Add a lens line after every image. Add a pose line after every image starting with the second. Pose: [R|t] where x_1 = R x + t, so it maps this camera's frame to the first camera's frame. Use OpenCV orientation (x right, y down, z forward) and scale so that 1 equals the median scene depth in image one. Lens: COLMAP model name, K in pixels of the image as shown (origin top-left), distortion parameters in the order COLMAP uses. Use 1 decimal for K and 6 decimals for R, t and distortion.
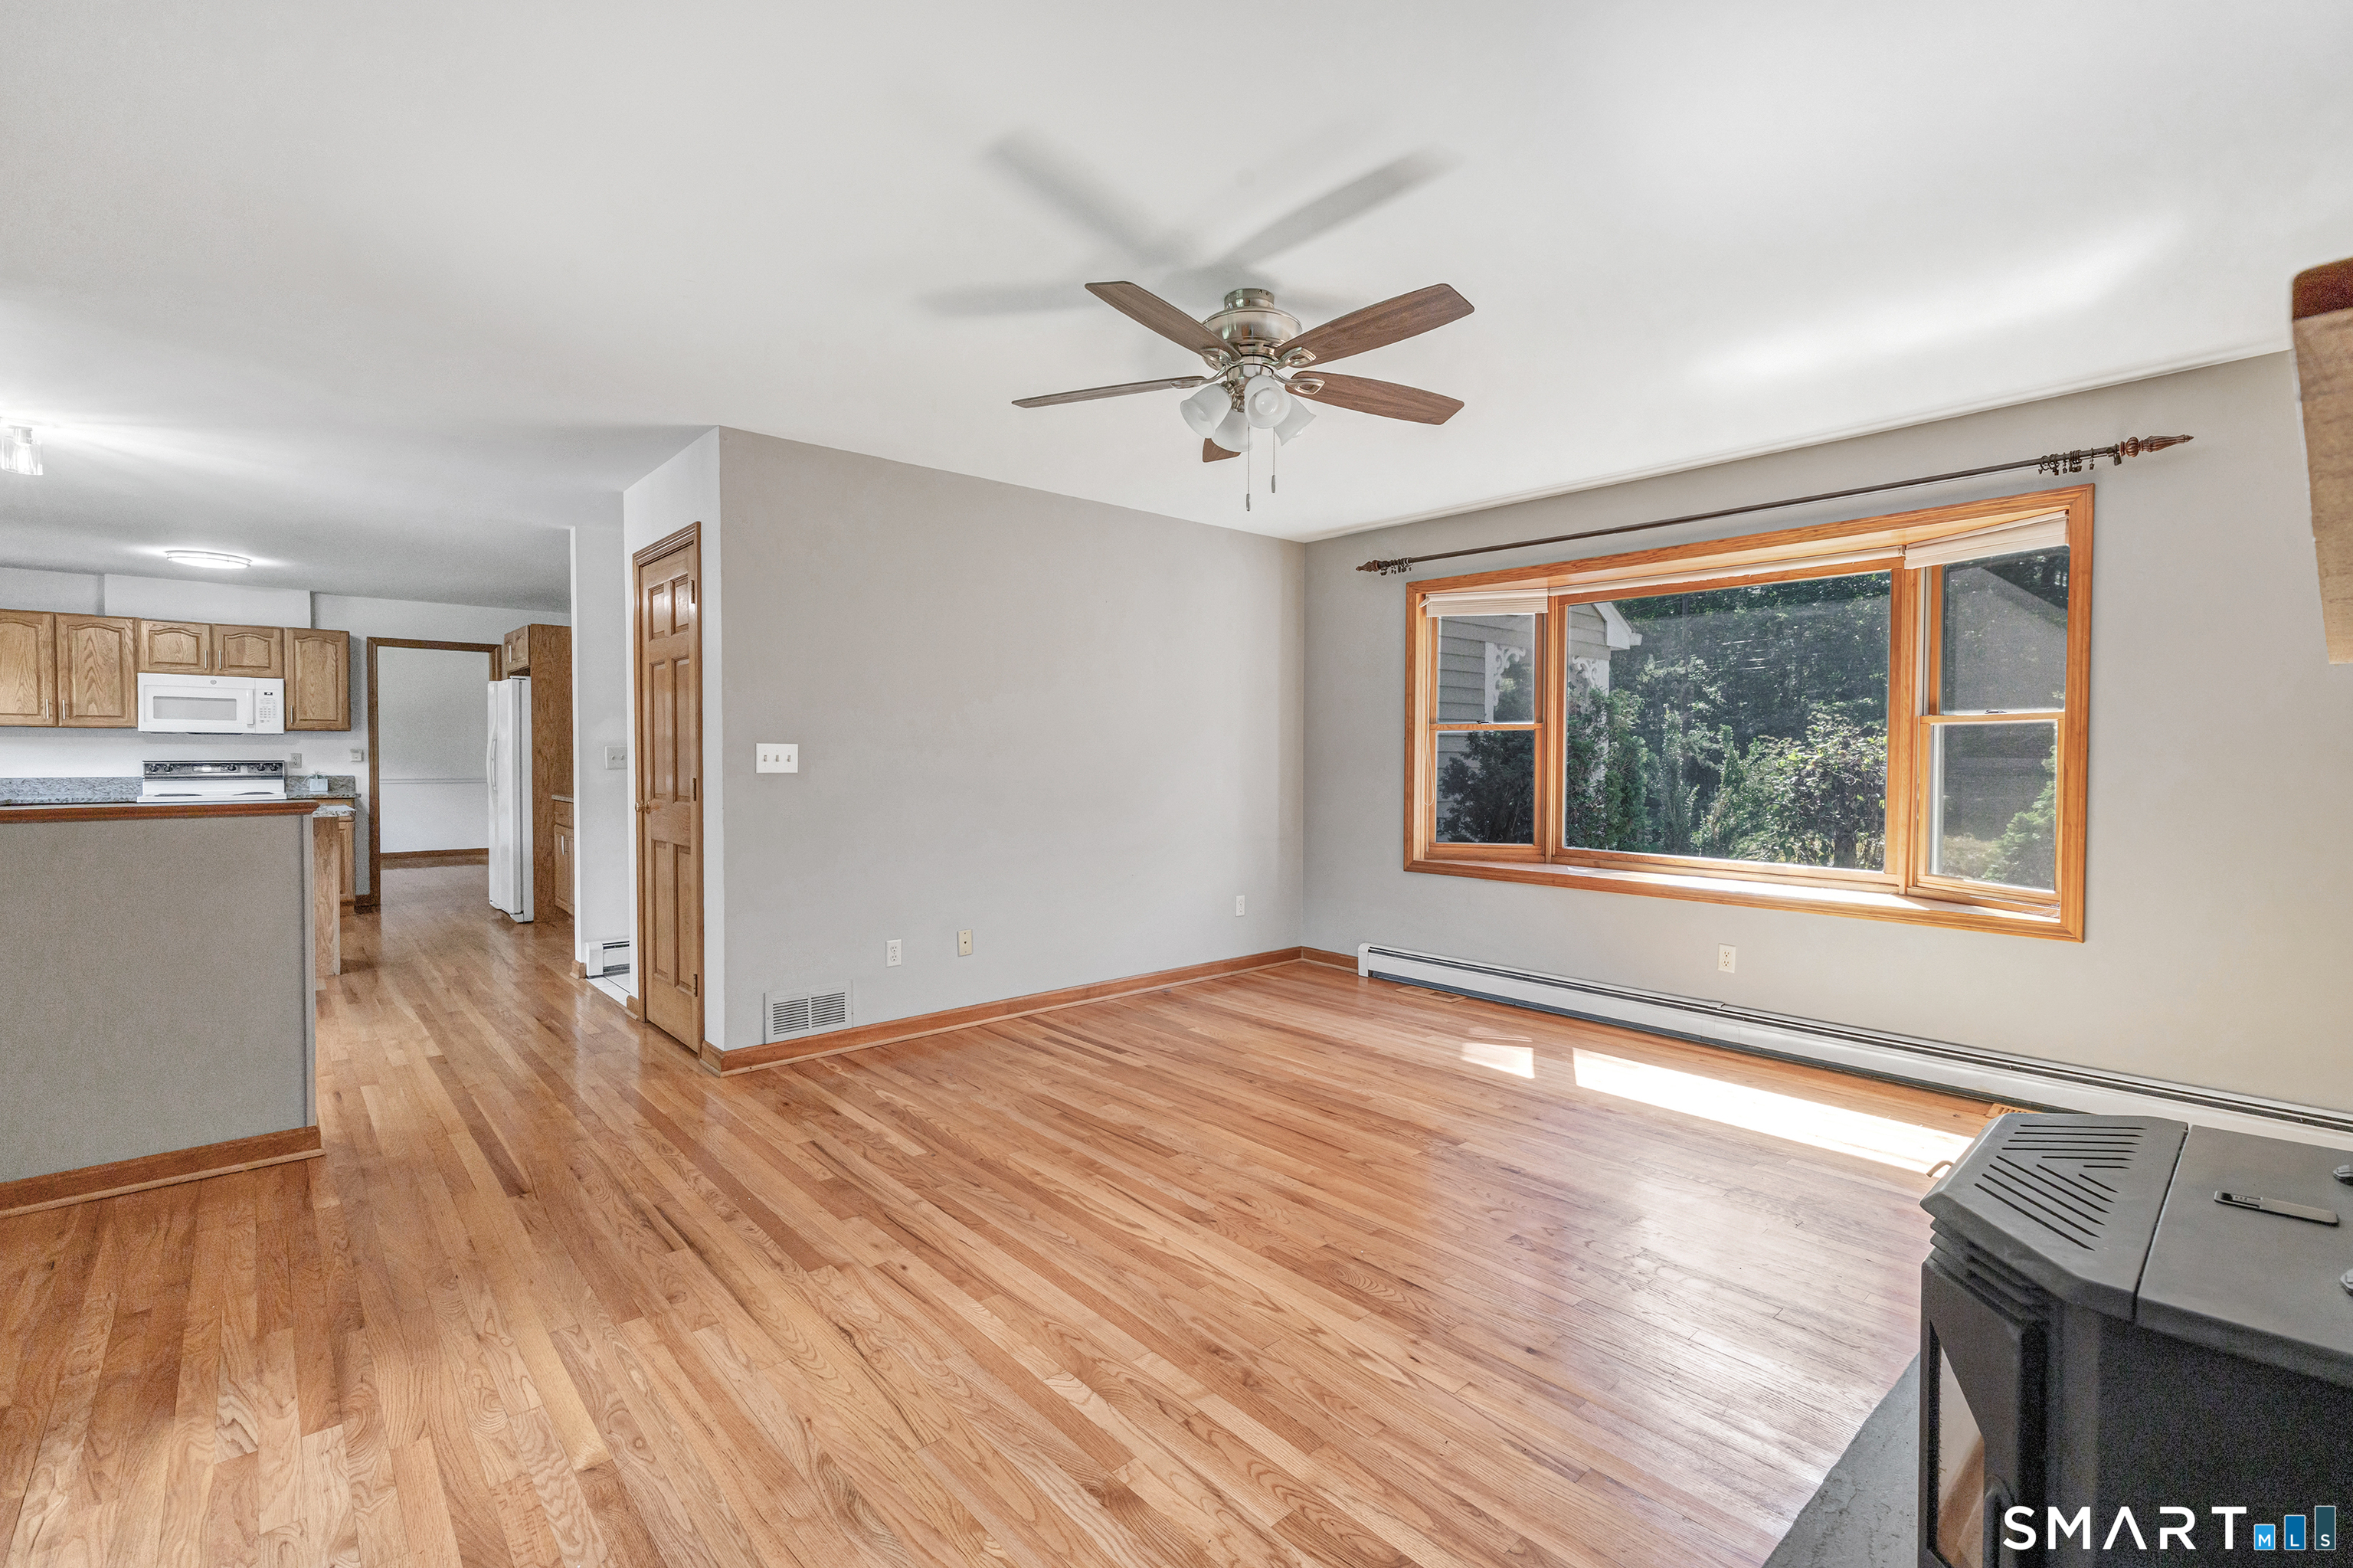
lens RADIAL K [[1042.4, 0, 1183.2], [0, 1042.4, 780.1], [0, 0, 1]] dist [0.001204, 0.000488]
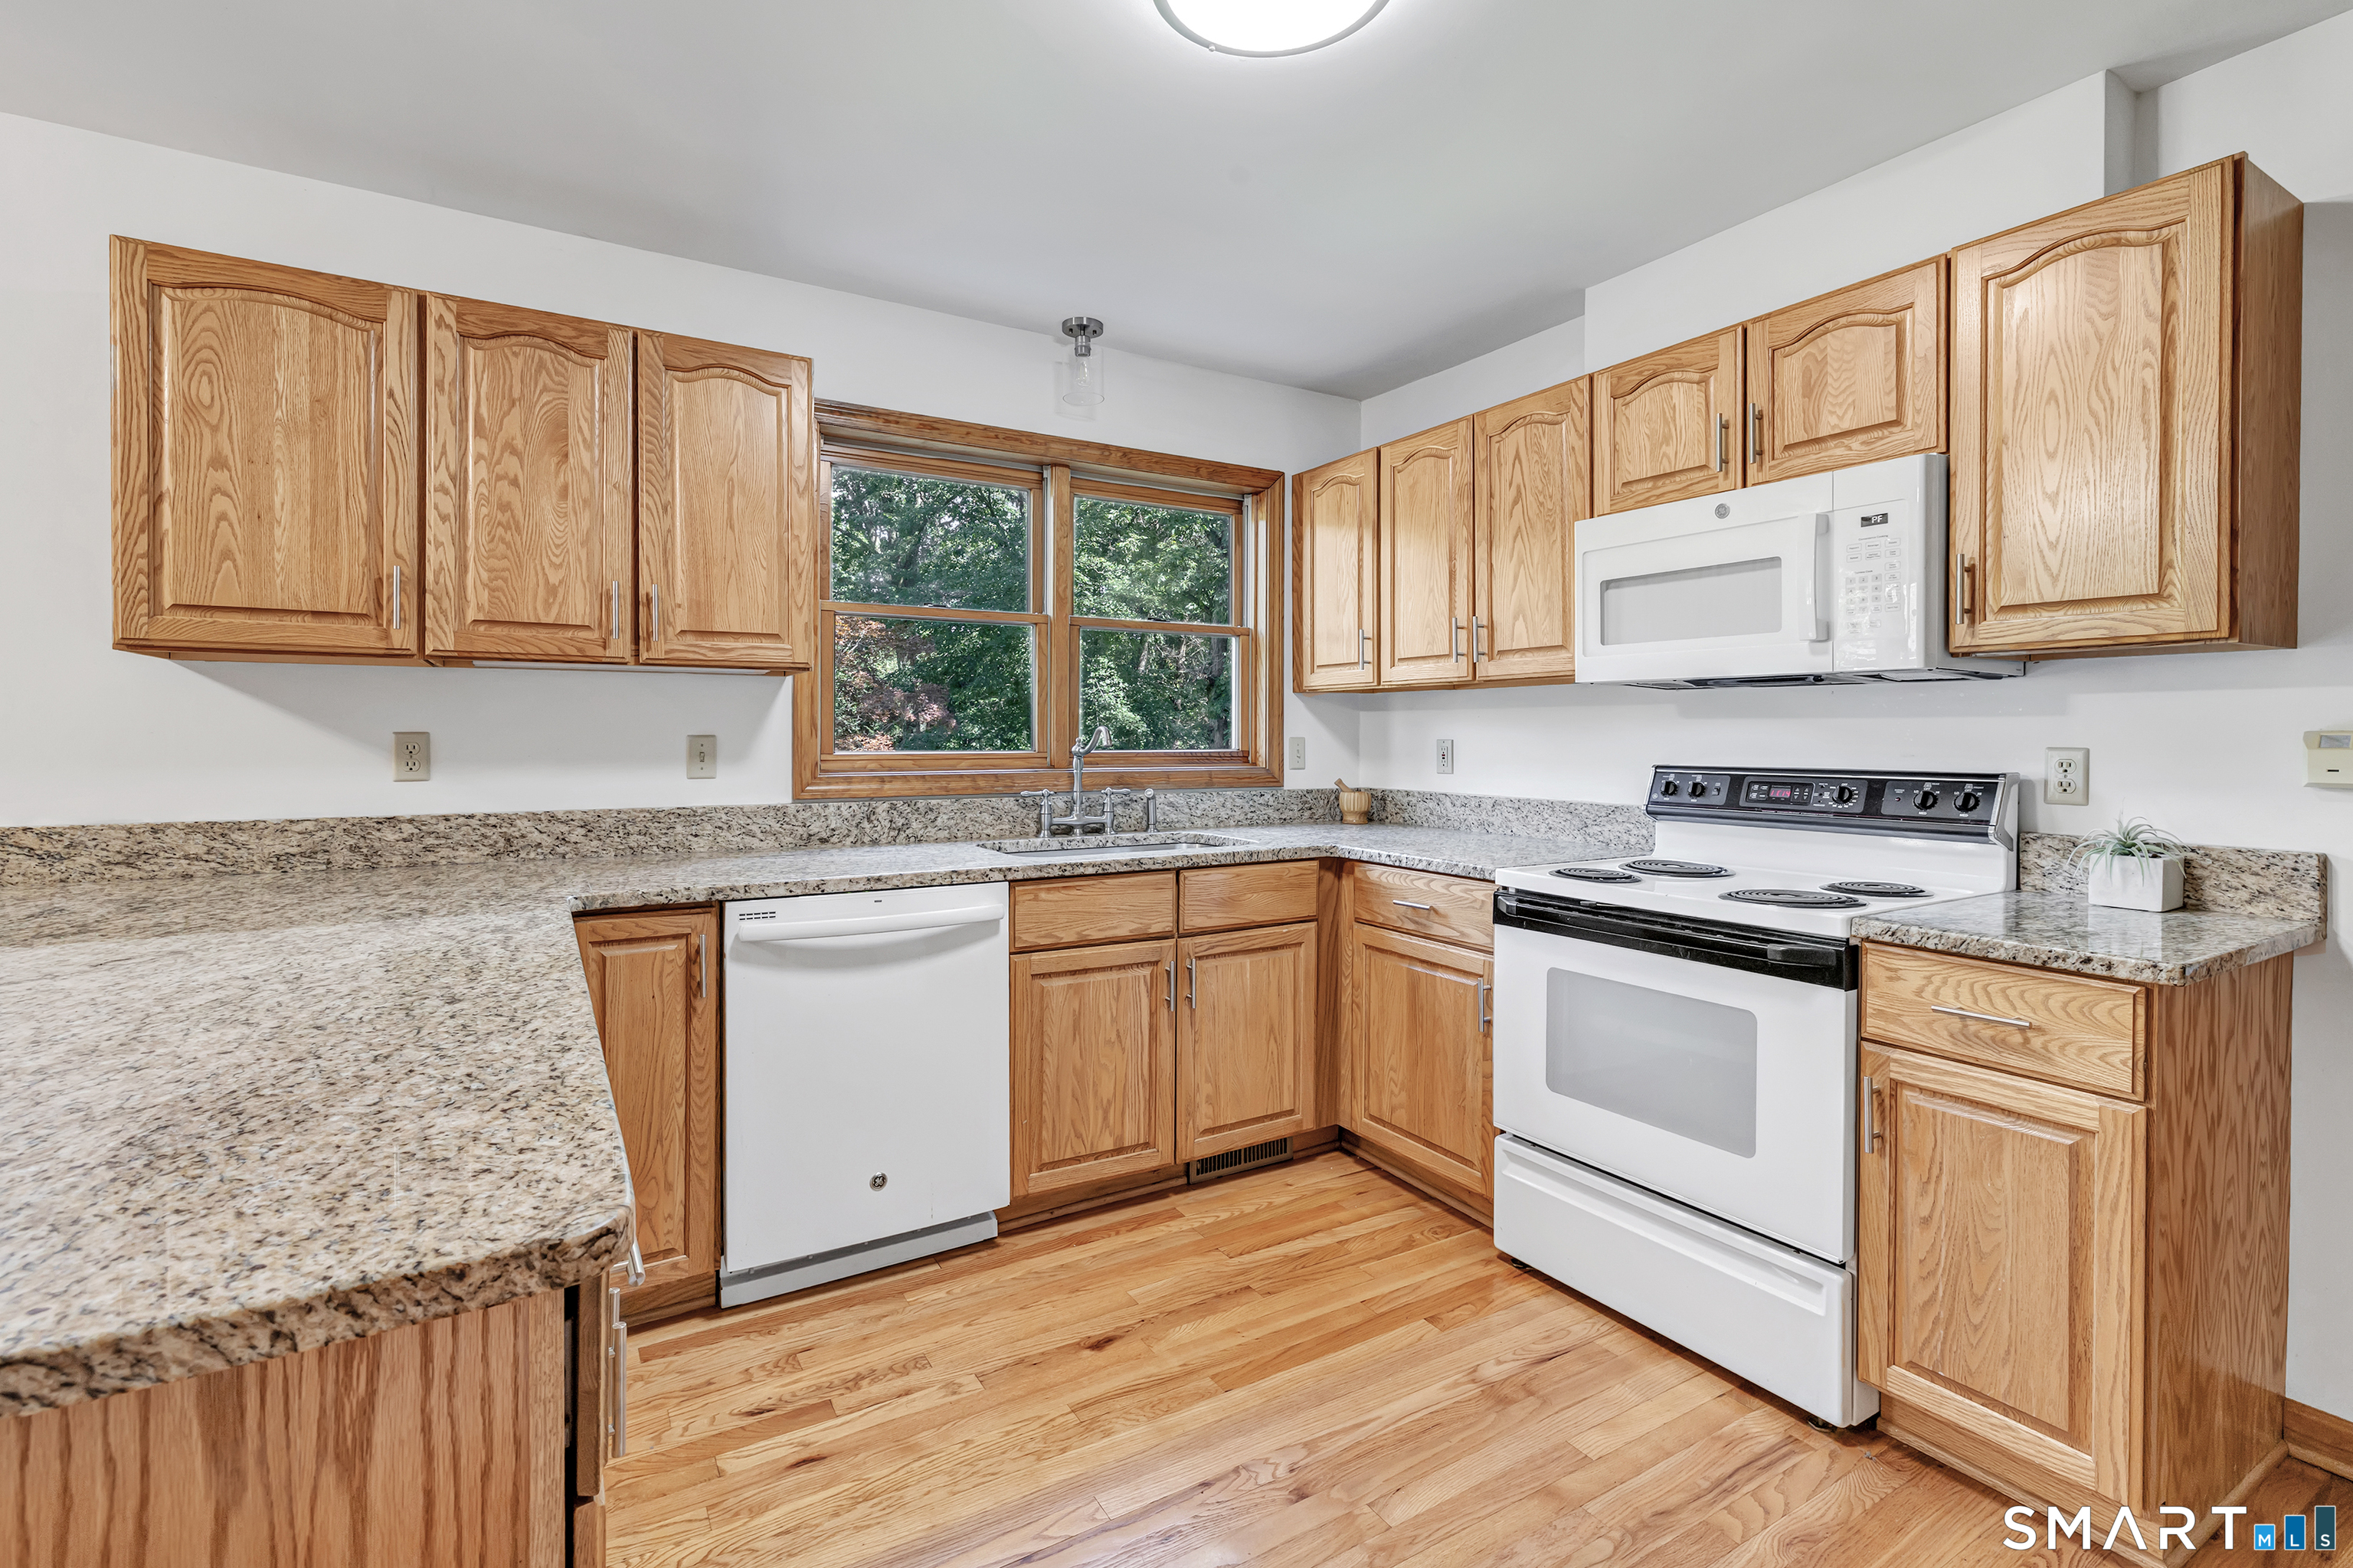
lens RADIAL K [[1030.5, 0, 1214.3], [0, 1030.5, 741.1], [0, 0, 1]] dist [0.001793, 0.000724]
pose [[-0.197515, 0.000093, -0.980300, -0.599130], [-0.028998, 0.999562, 0.005938, -0.024192], [0.979871, 0.029599, -0.197426, 0.905482]]
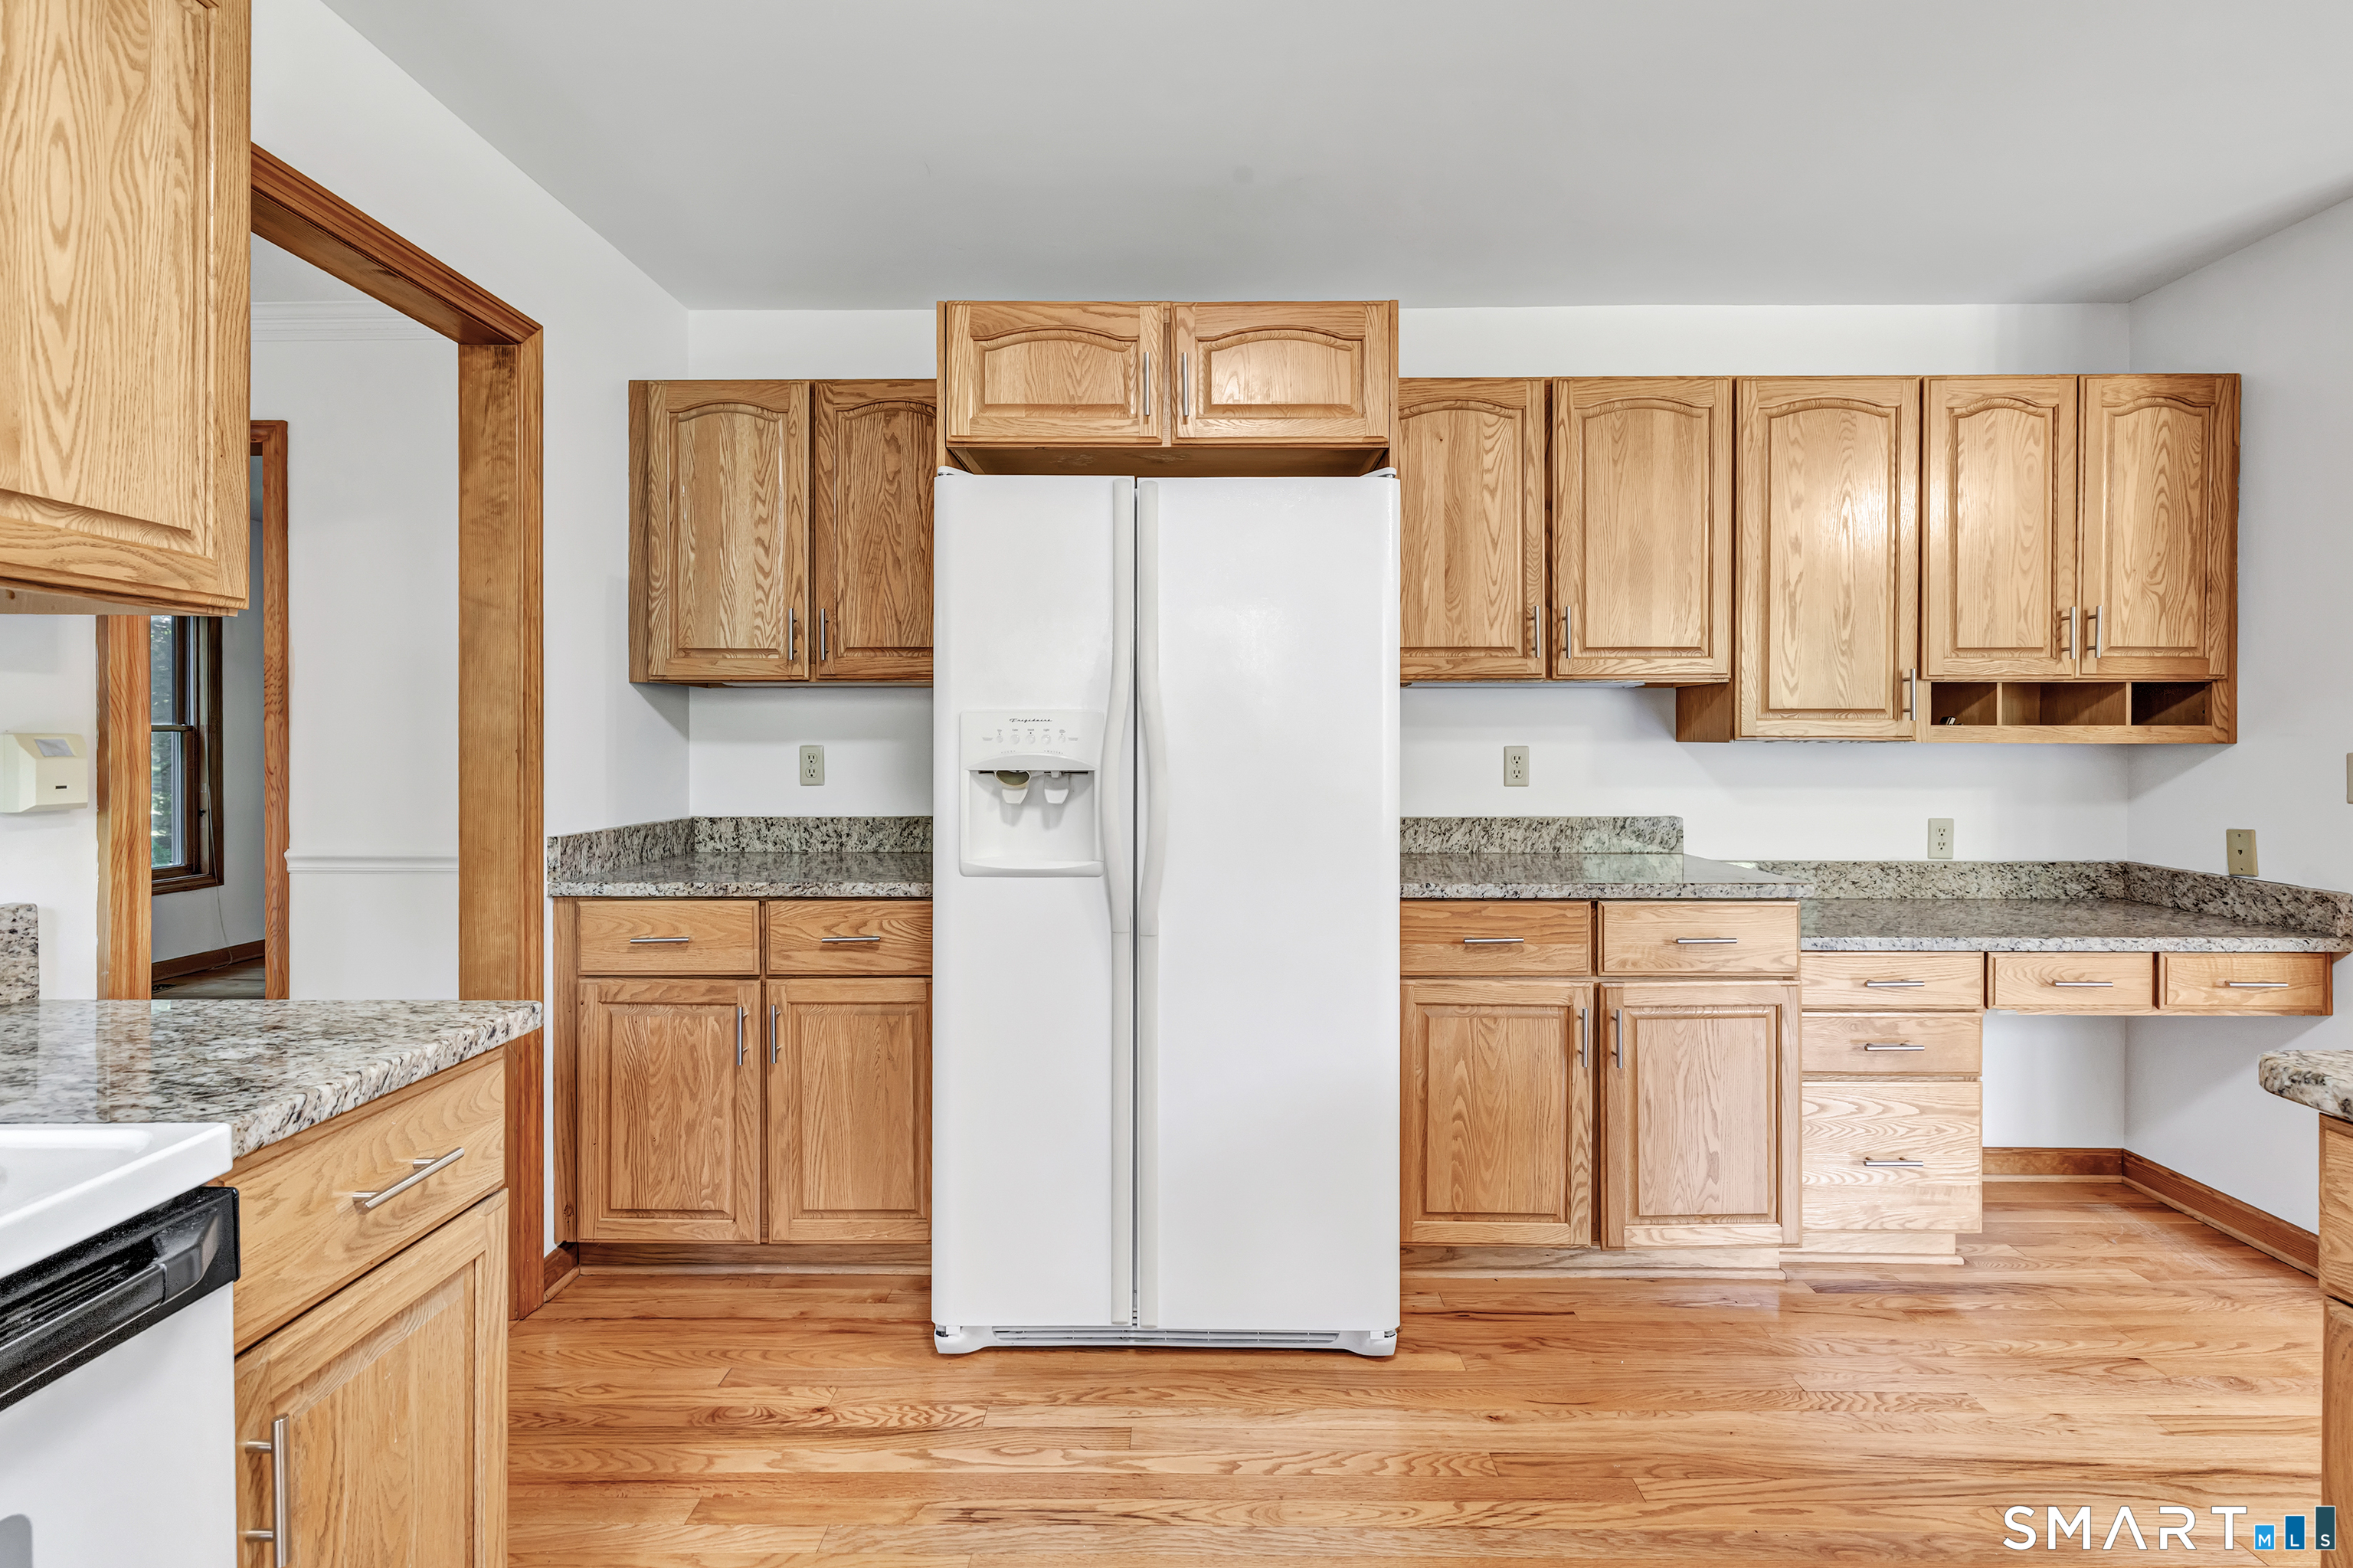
lens RADIAL K [[1030.5, 0, 1214.3], [0, 1030.5, 741.1], [0, 0, 1]] dist [0.001793, 0.000724]
pose [[0.671828, -0.004216, 0.740695, -0.874223], [0.022363, 0.999643, -0.014594, -0.024255], [-0.740369, 0.026369, 0.671683, 0.846824]]
